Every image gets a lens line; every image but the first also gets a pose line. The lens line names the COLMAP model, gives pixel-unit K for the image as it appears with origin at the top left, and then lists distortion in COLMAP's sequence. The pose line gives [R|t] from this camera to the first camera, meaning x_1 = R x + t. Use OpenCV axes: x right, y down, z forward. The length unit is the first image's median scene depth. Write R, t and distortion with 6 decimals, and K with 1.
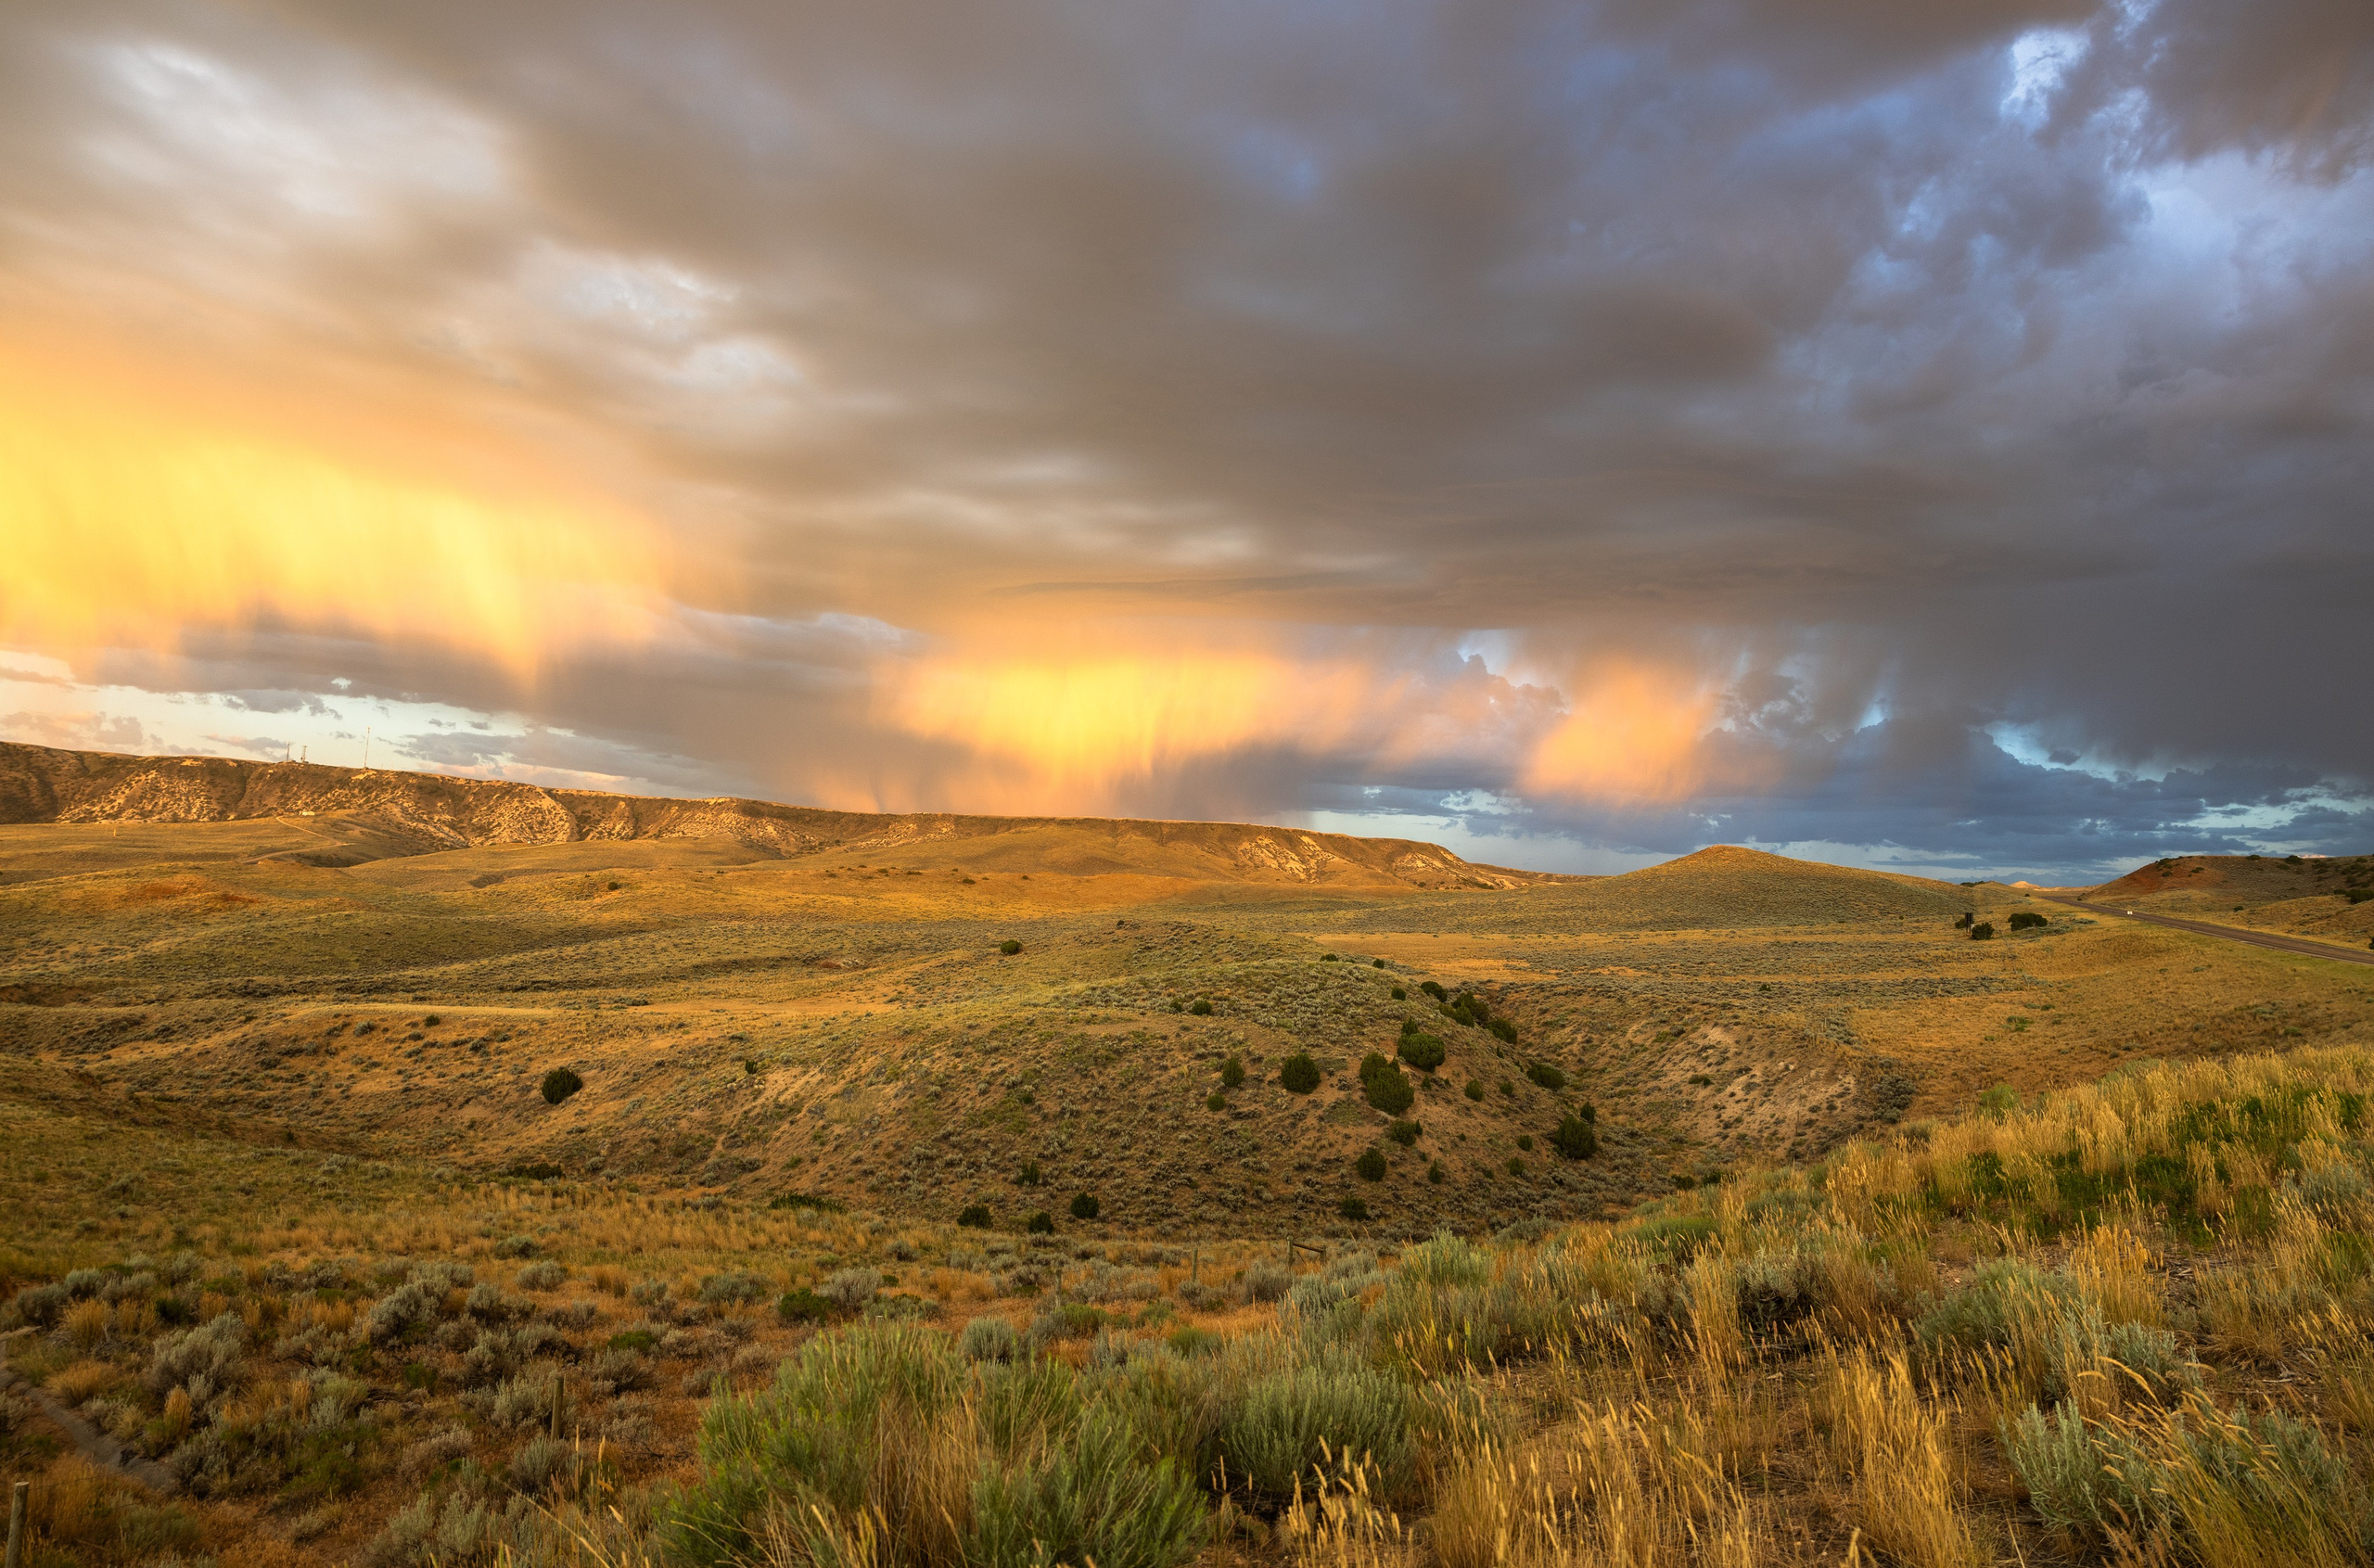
lens RADIAL K [[1570.8, 0, 1189.2], [0, 1570.8, 771.2], [0, 0, 1]] dist [-0.009538, 0.009311]
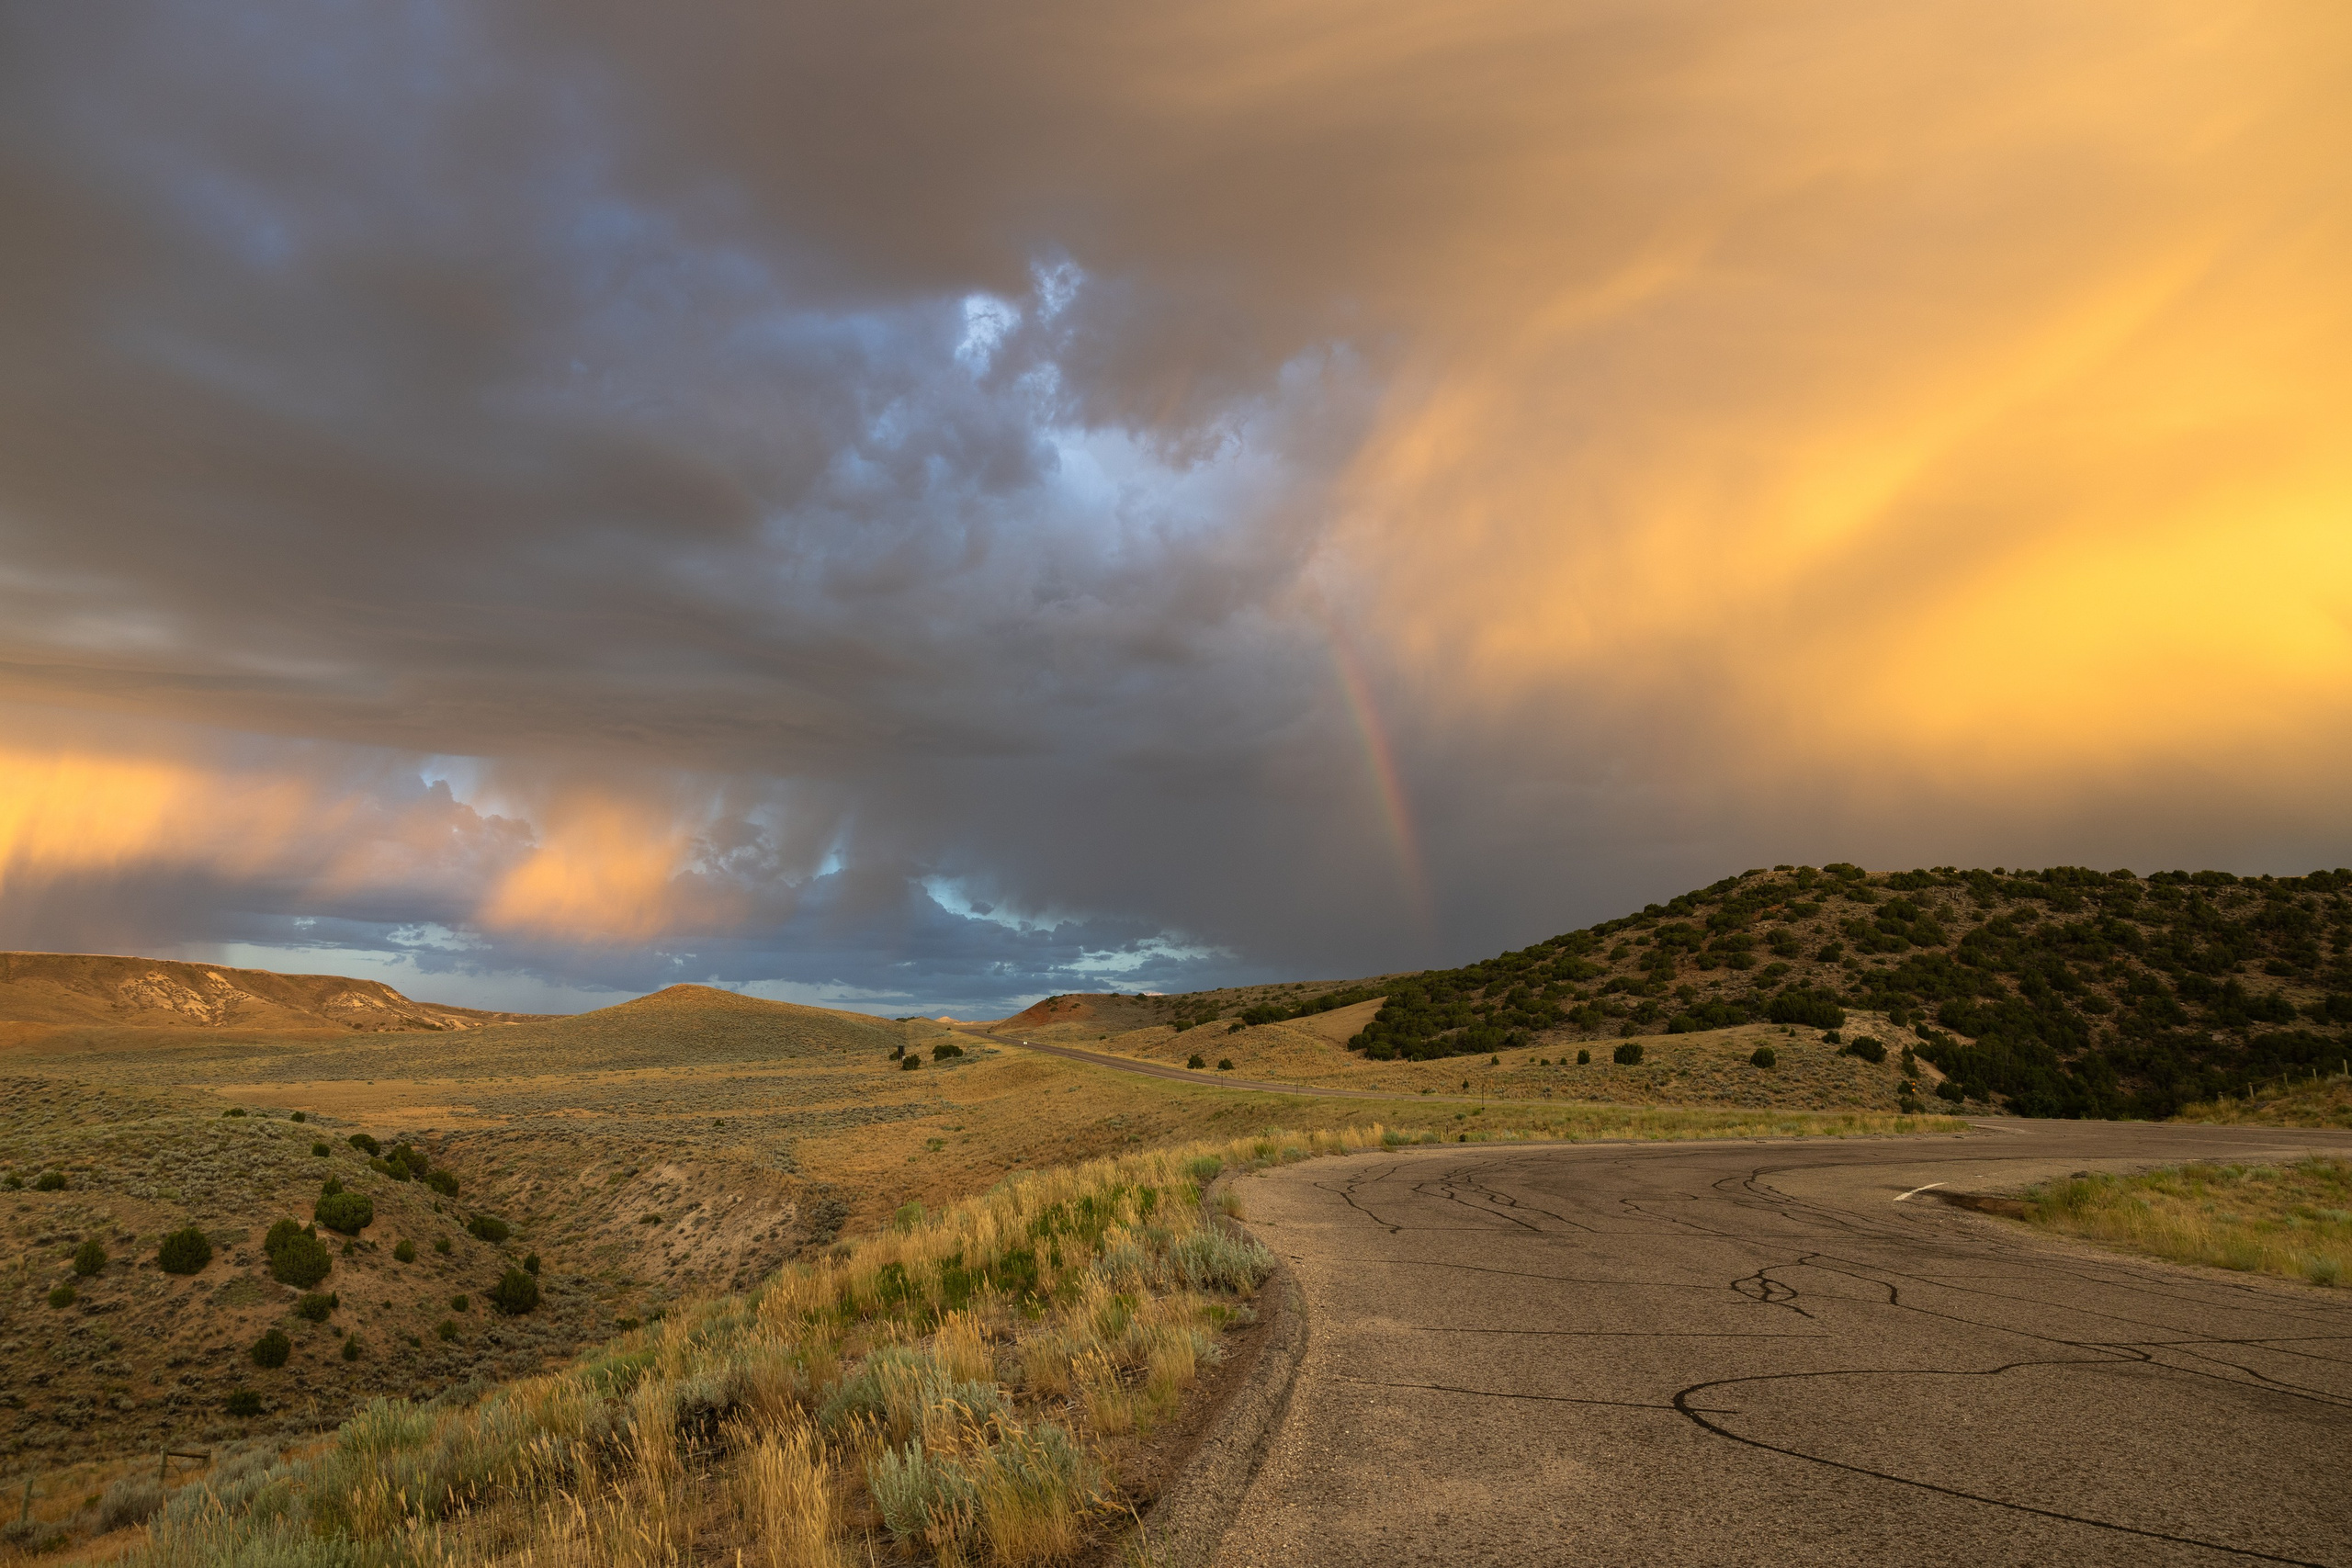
lens RADIAL K [[1535.5, 0, 1149.3], [0, 1535.5, 787.2], [0, 0, 1]] dist [0.001816, 0.005769]
pose [[0.815066, 0.076273, 0.574325, -0.001839], [-0.030244, 0.995546, -0.089292, -0.001127], [-0.578578, 0.055409, 0.813743, -0.005379]]
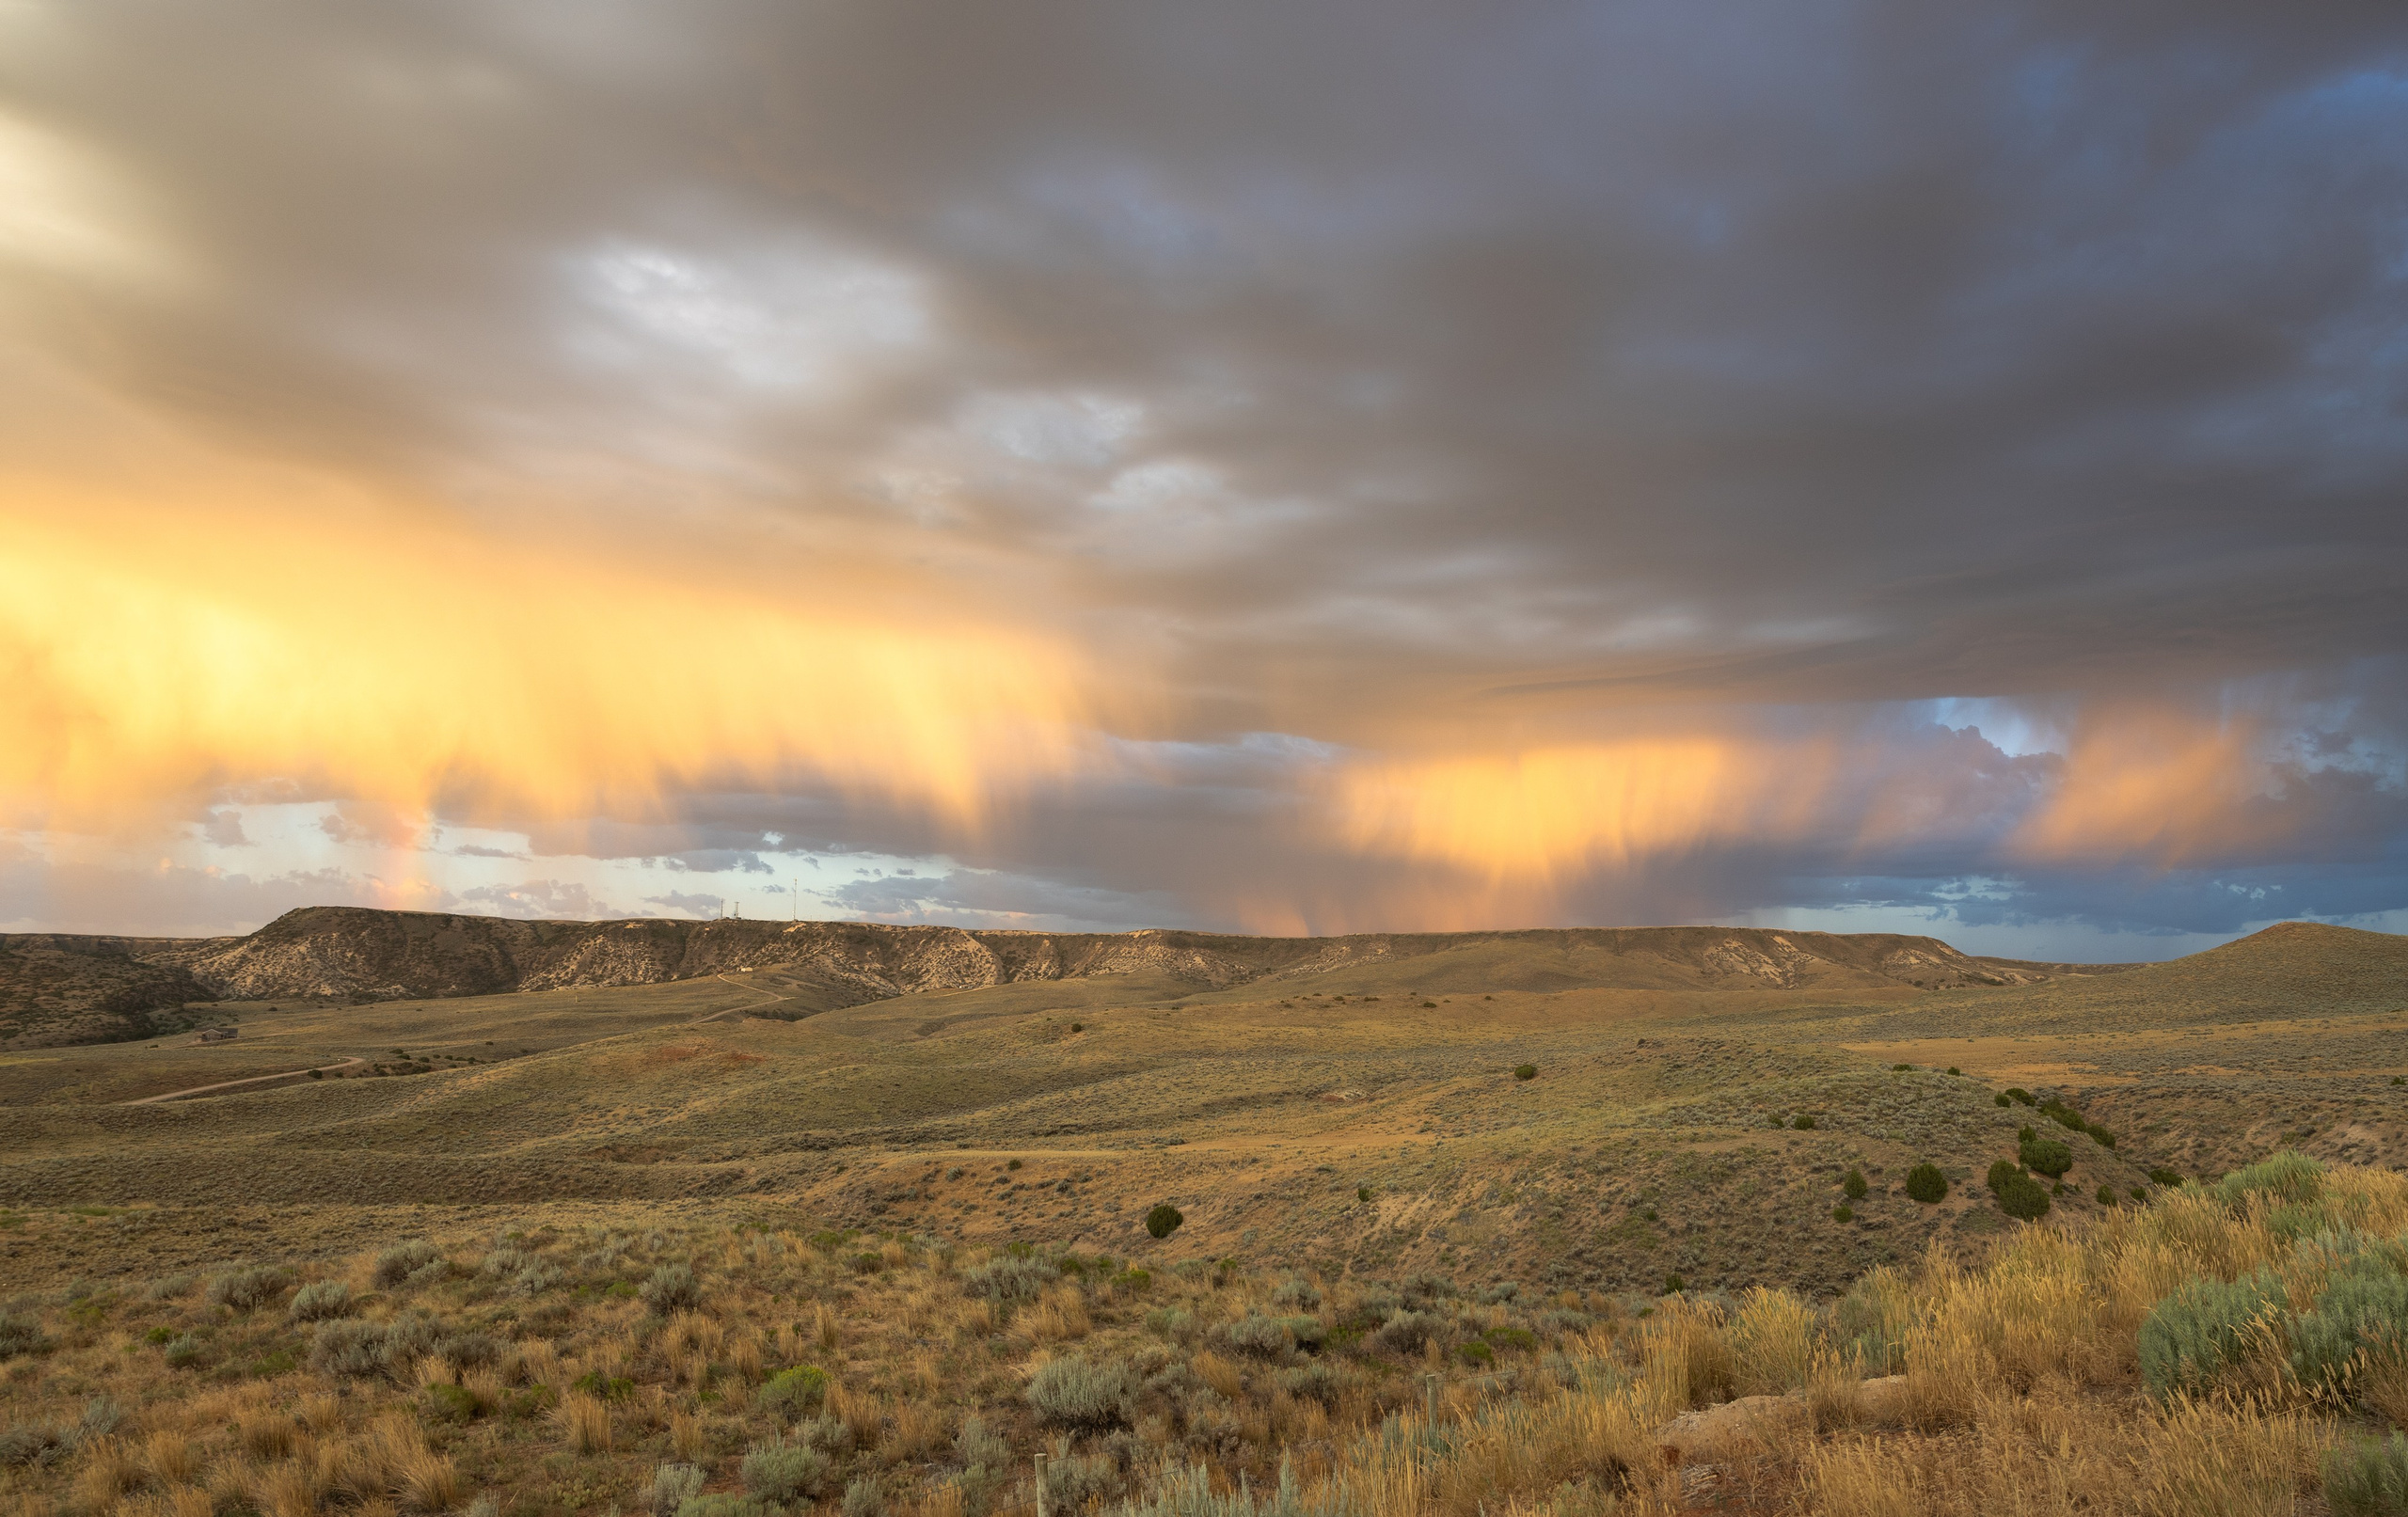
lens RADIAL K [[1742.5, 0, 1297.9], [0, 1742.5, 855.2], [0, 0, 1]] dist [0.003394, 0.005238]
pose [[0.983536, -0.063344, -0.169249, -0.084895], [0.061202, 0.997966, -0.017851, -0.014506], [0.170036, 0.007198, 0.985412, -0.115121]]
